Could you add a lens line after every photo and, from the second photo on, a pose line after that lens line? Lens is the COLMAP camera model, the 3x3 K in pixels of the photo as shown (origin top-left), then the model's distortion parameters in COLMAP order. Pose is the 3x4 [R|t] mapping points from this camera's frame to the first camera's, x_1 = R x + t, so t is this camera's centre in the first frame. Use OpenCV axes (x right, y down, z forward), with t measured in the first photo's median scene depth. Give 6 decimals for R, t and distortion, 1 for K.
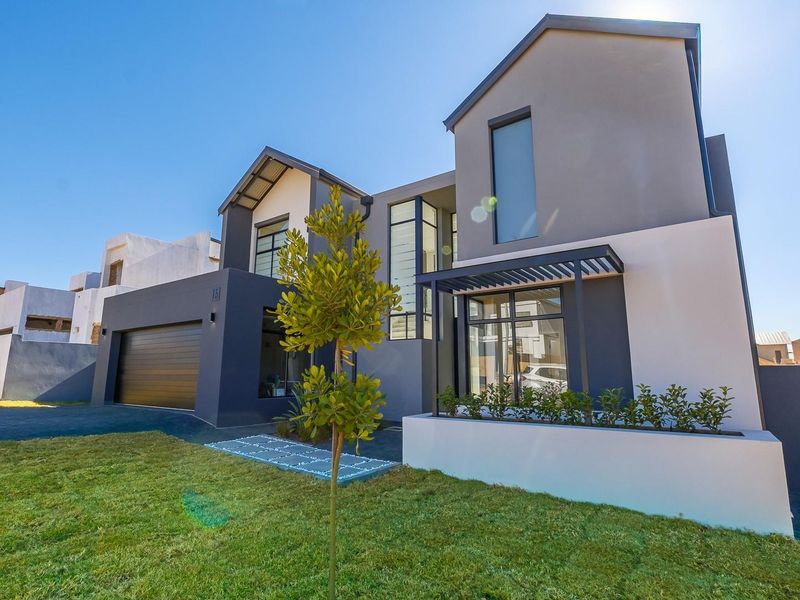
lens RADIAL K [[421.3, 0, 400.8], [0, 421.3, 300.2], [0, 0, 1]] dist [-0.011809, 0.004793]
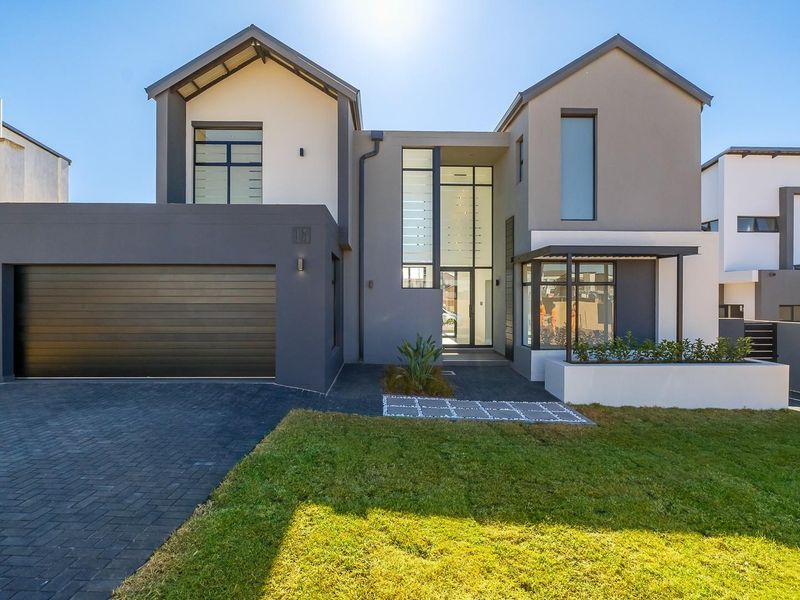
lens RADIAL K [[421.3, 0, 391.5], [0, 421.3, 298.1], [0, 0, 1]] dist [-0.011809, 0.004793]
pose [[0.806587, -0.001677, 0.591113, -0.618171], [-0.104349, 0.983888, 0.145178, -0.024546], [-0.581832, -0.178780, 0.793416, 0.192951]]
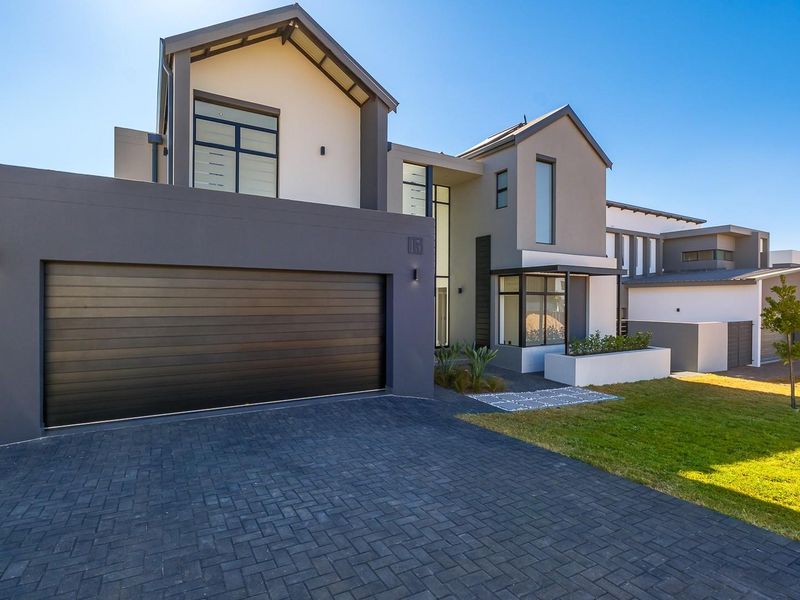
lens RADIAL K [[421.3, 0, 396.3], [0, 421.3, 300.2], [0, 0, 1]] dist [-0.011809, 0.004793]
pose [[0.420970, -0.002042, 0.907072, -0.951395], [-0.164620, 0.983219, 0.078613, 0.024707], [-0.892011, -0.182417, 0.413570, 0.540952]]
